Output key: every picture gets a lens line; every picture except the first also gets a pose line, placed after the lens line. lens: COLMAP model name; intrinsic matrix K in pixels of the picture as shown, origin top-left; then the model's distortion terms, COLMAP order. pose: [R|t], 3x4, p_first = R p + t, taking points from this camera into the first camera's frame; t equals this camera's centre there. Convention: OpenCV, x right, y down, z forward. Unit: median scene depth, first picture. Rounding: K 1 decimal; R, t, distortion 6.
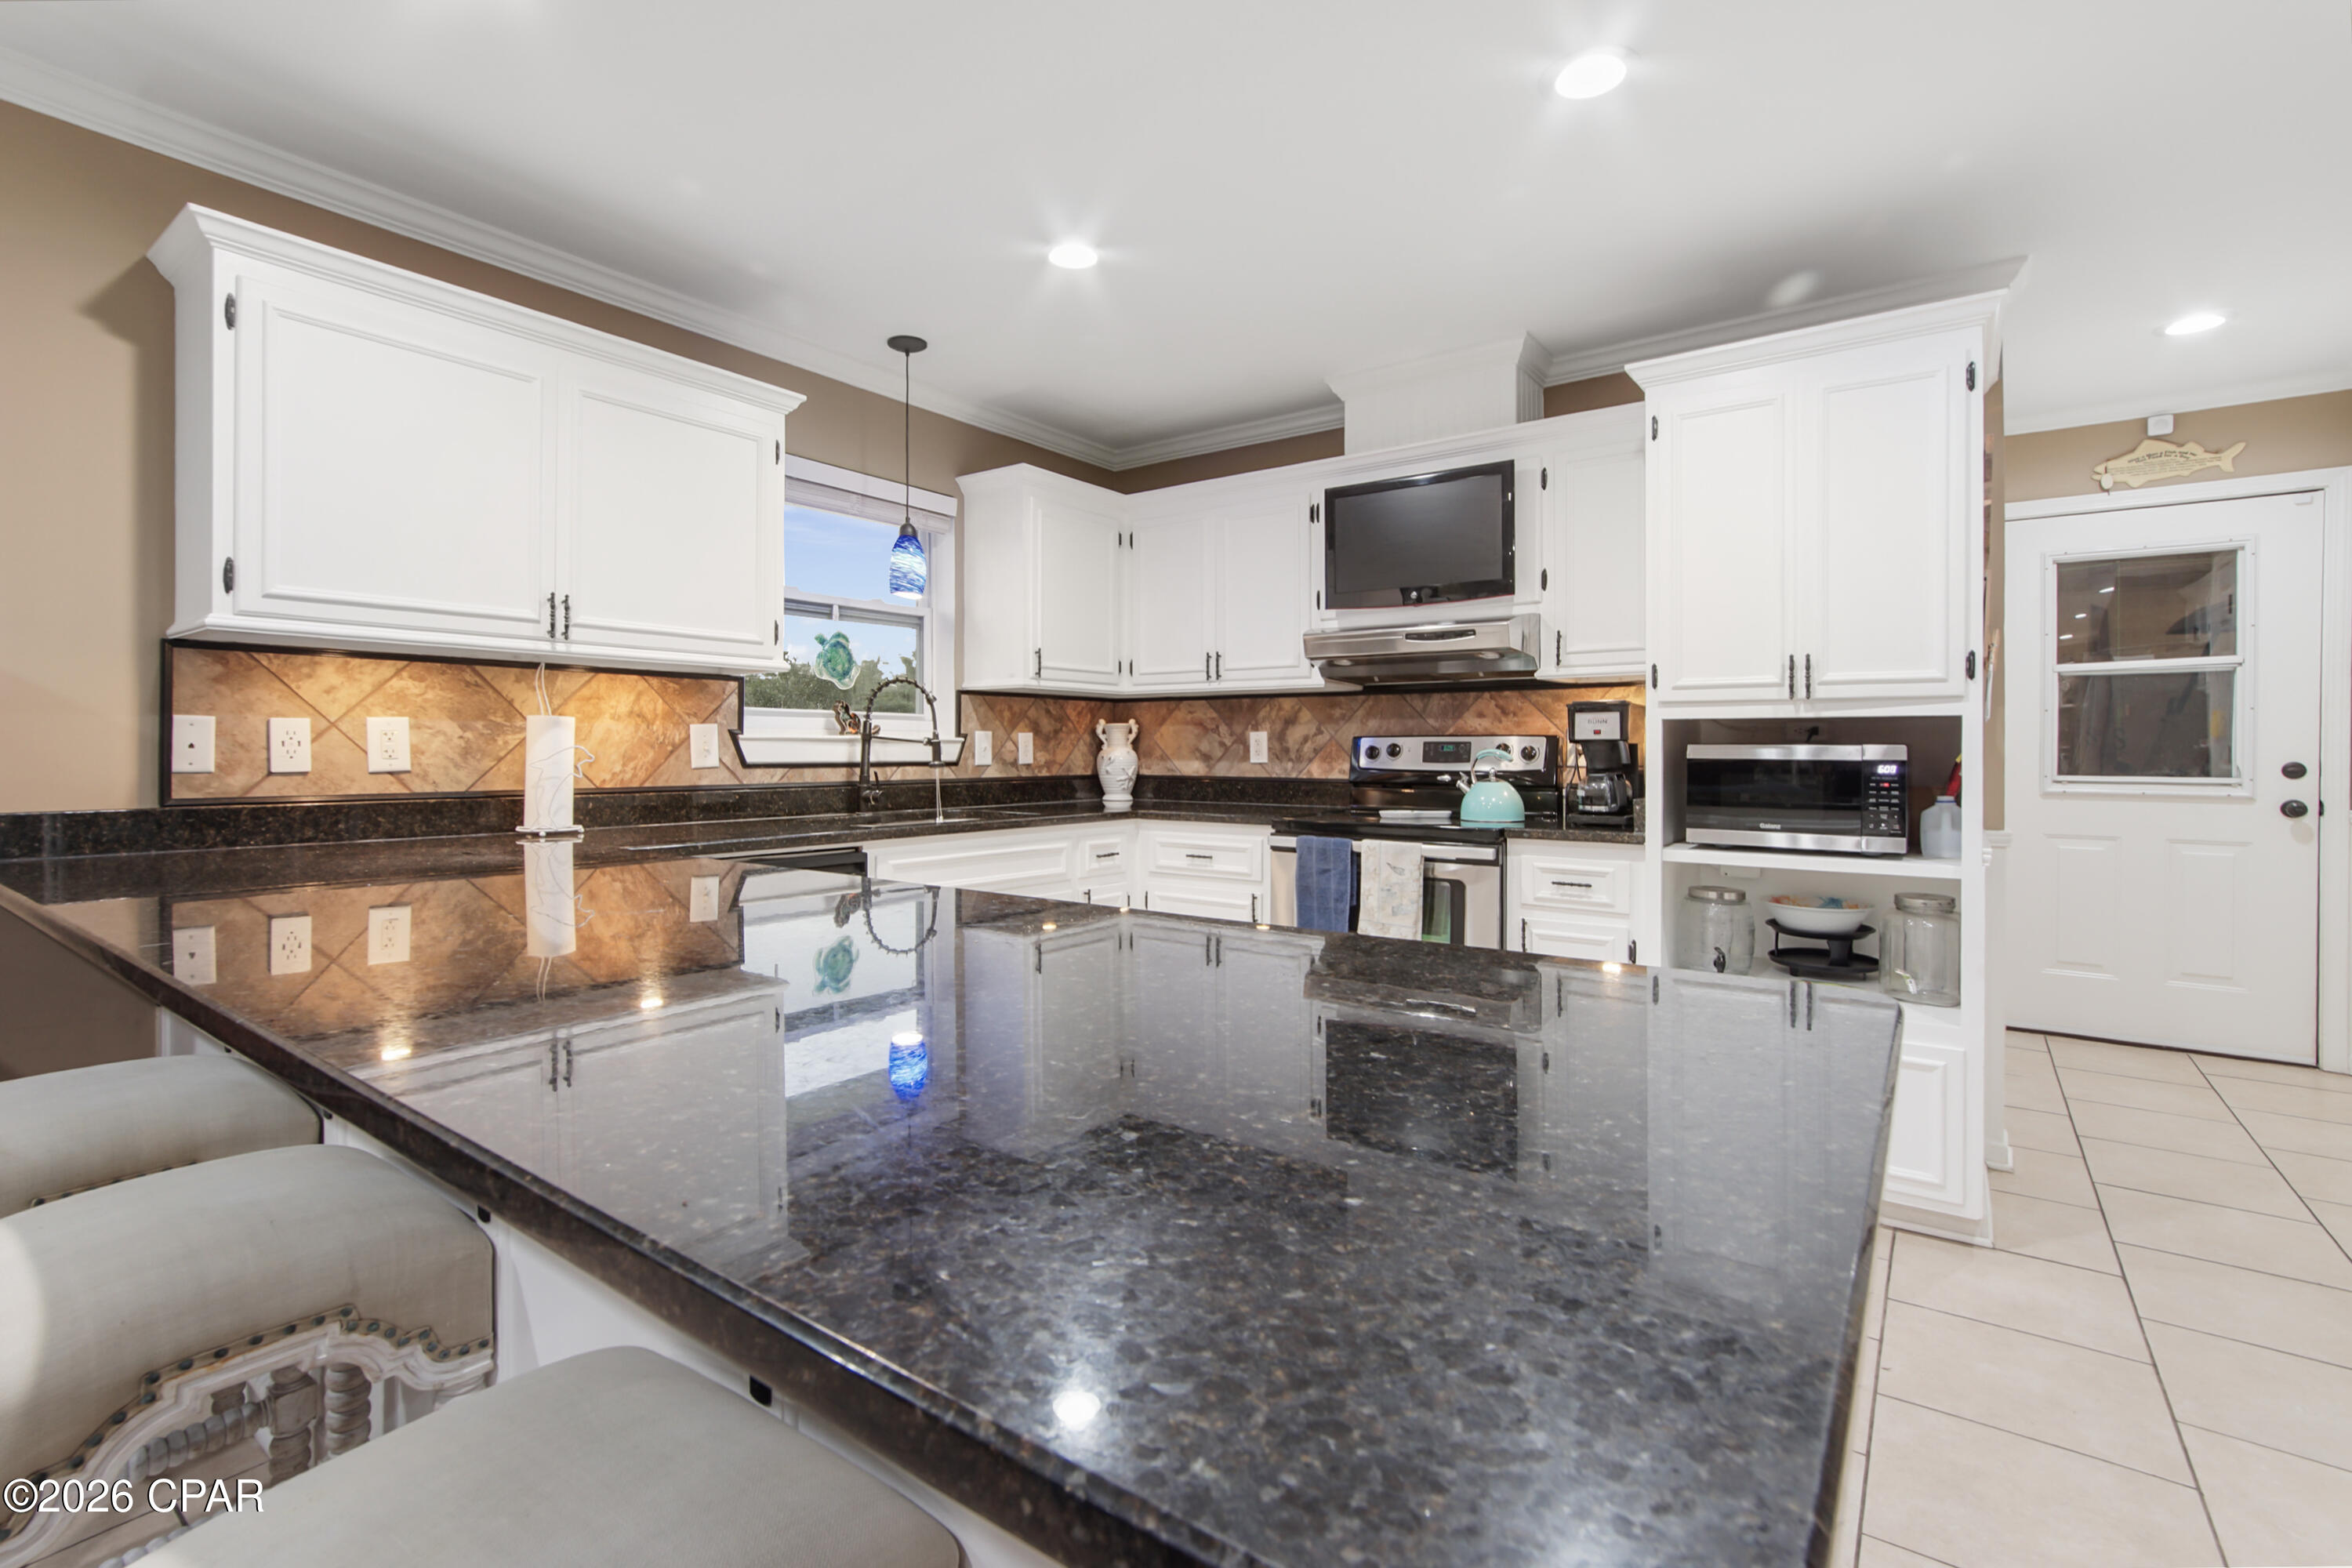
lens RADIAL K [[1057.2, 0, 1175.2], [0, 1057.2, 746.6], [0, 0, 1]] dist [-0.005406, 0.000958]
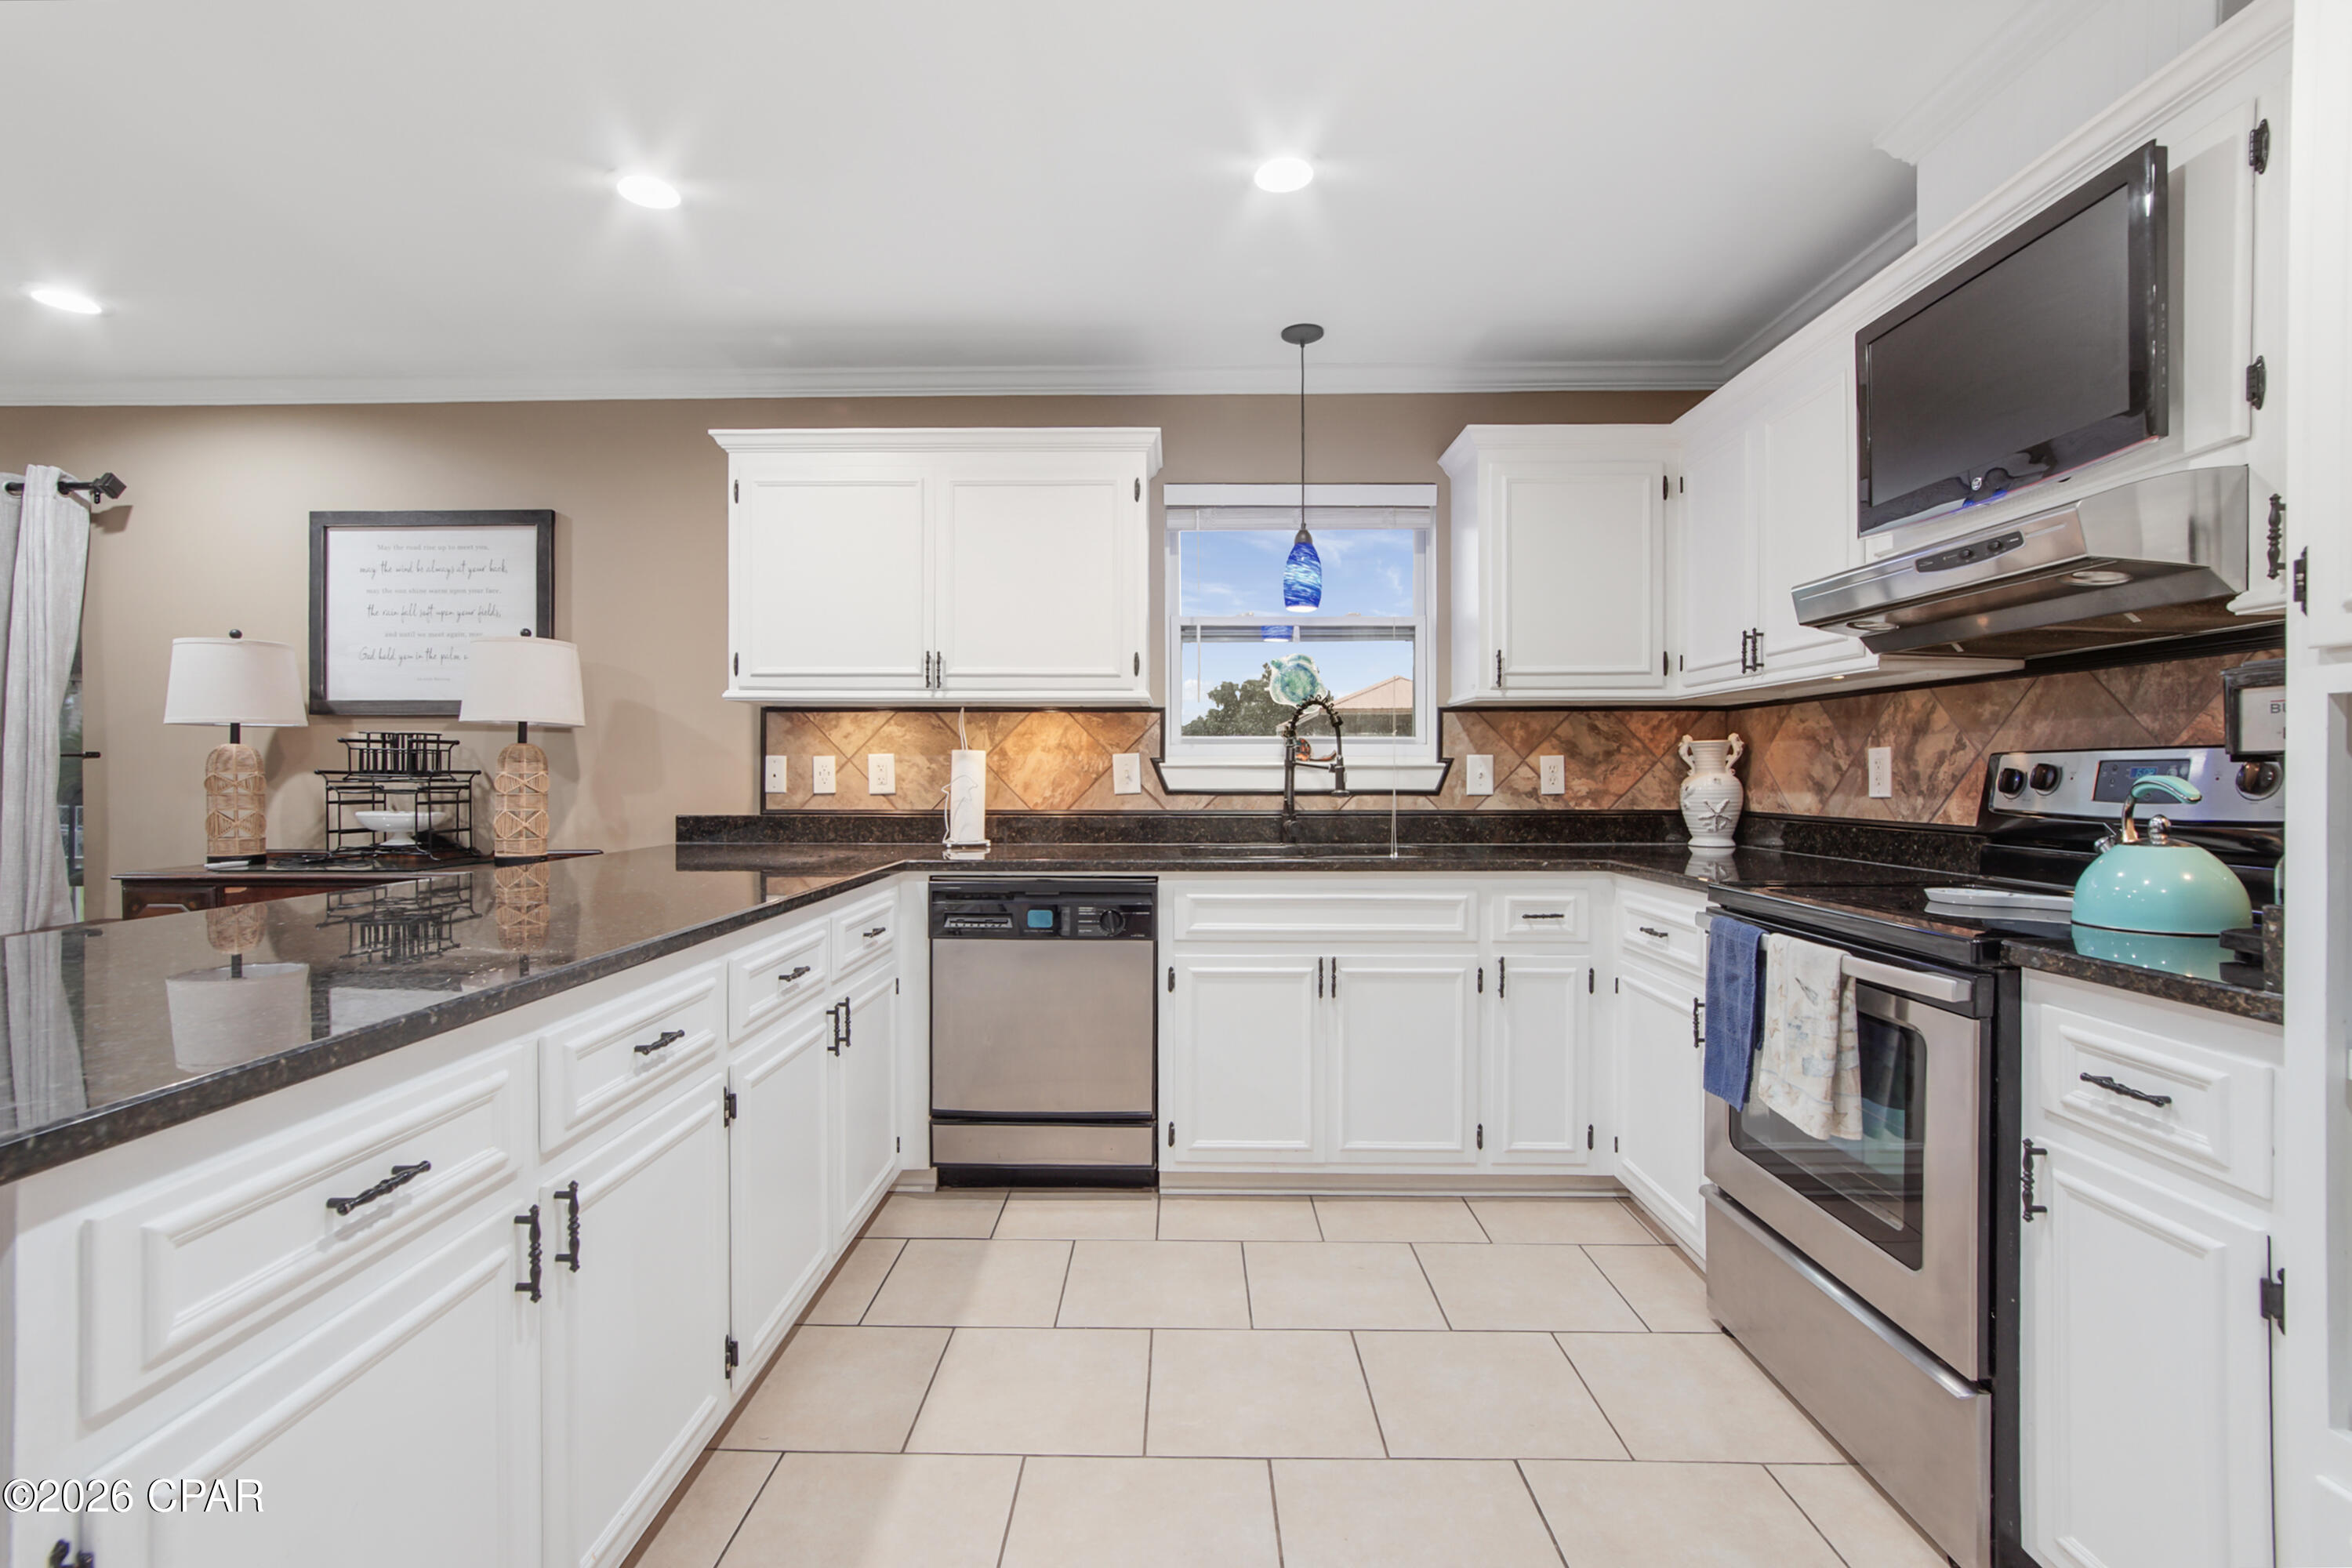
lens RADIAL K [[1057.2, 0, 1174.2], [0, 1057.2, 782.5], [0, 0, 1]] dist [-0.005406, 0.000958]
pose [[0.581067, 0.003479, -0.813848, 0.417326], [0.004033, 0.999966, 0.007153, 0.000672], [0.813846, -0.007439, 0.581033, 0.365236]]
